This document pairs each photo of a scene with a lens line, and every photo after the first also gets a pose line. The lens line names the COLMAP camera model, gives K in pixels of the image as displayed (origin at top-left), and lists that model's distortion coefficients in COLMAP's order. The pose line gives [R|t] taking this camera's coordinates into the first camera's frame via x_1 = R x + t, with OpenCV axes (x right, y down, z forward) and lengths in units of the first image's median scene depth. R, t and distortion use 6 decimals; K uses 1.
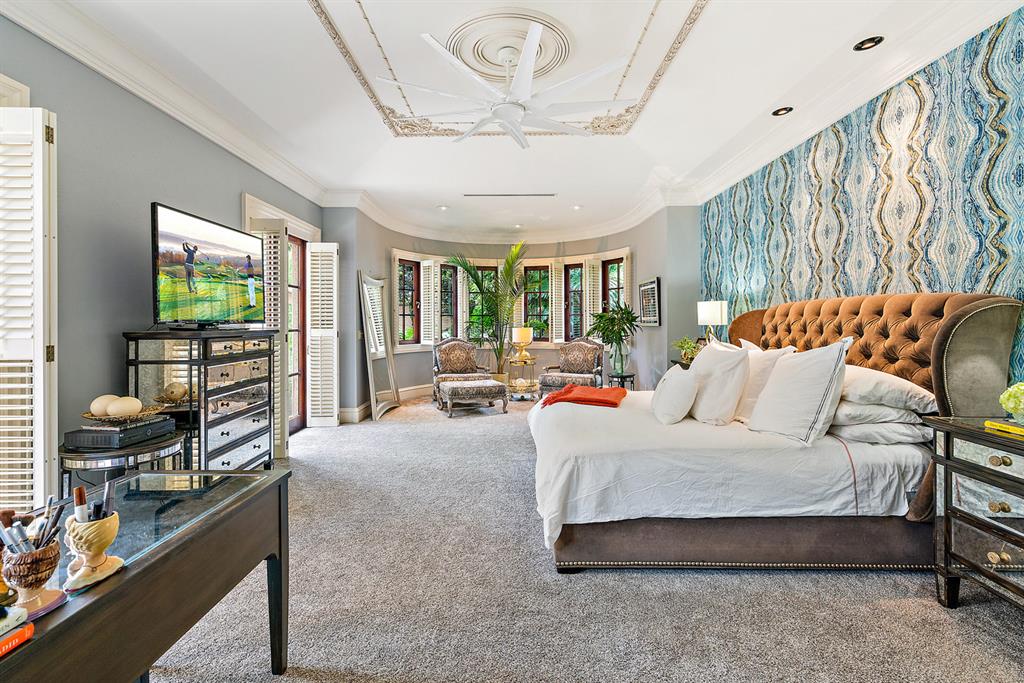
lens RADIAL K [[468.8, 0, 512.0], [0, 468.8, 326.2], [0, 0, 1]] dist [-0.004311, -0.000444]
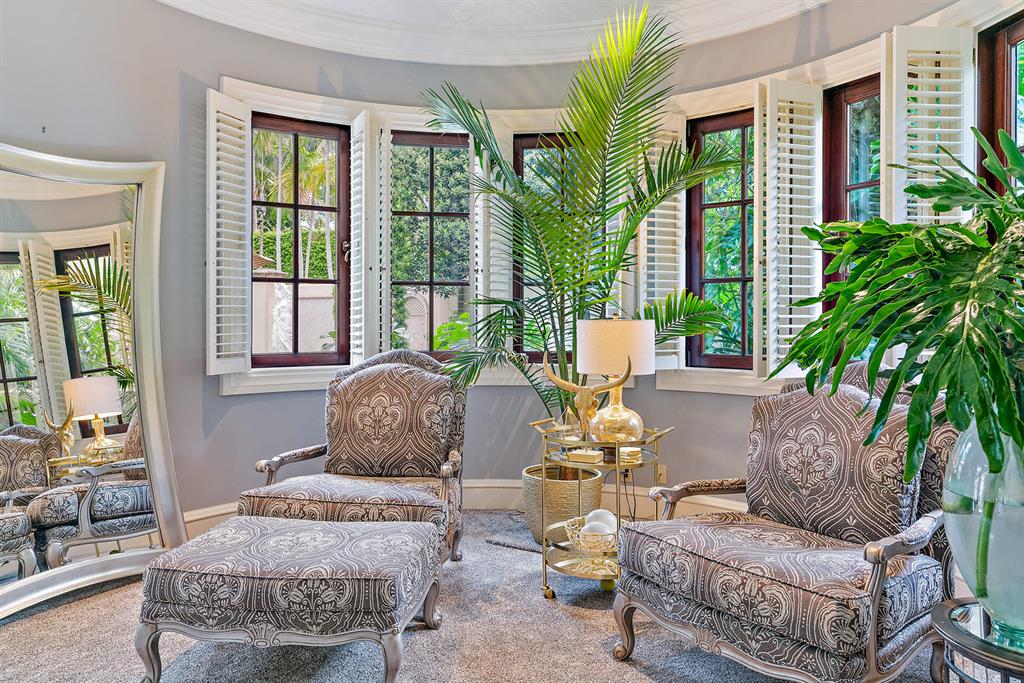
lens RADIAL K [[744.6, 0, 513.9], [0, 744.6, 322.3], [0, 0, 1]] dist [-0.005489, -0.000740]
pose [[0.899807, 0.010667, -0.436158, 0.209535], [-0.010513, 0.999941, 0.002767, 0.005687], [0.436161, 0.002095, 0.899866, 0.802264]]
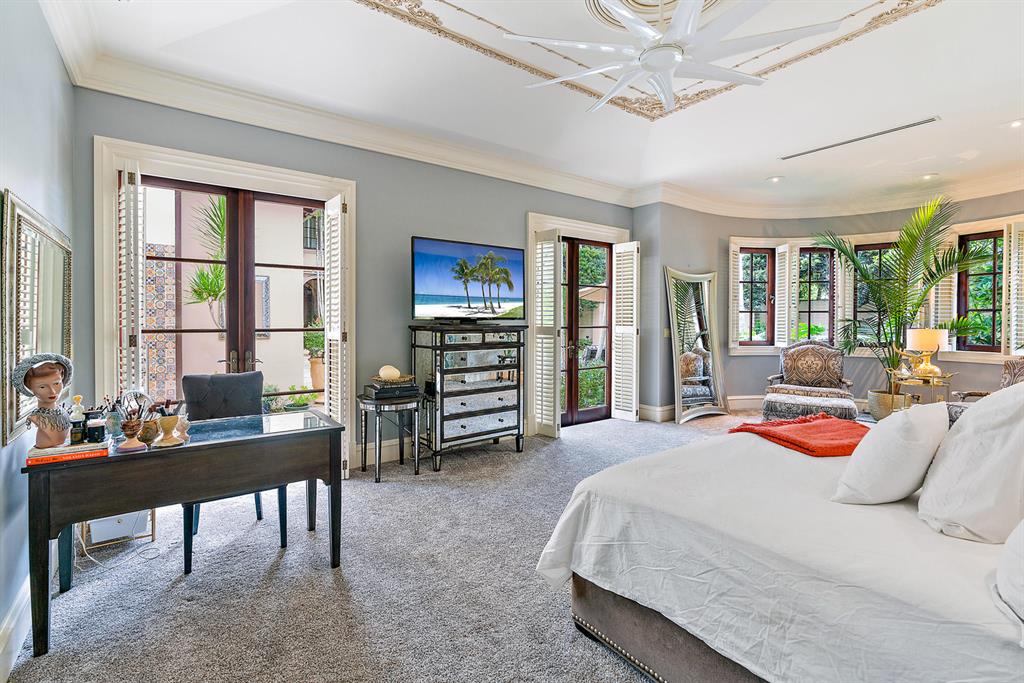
lens RADIAL K [[466.2, 0, 505.8], [0, 466.2, 331.6], [0, 0, 1]] dist [-0.012057, 0.006610]
pose [[0.595112, 0.024218, -0.803278, 0.264684], [-0.011152, 0.999698, 0.021878, -0.001391], [0.803566, -0.004062, 0.595202, 0.168828]]
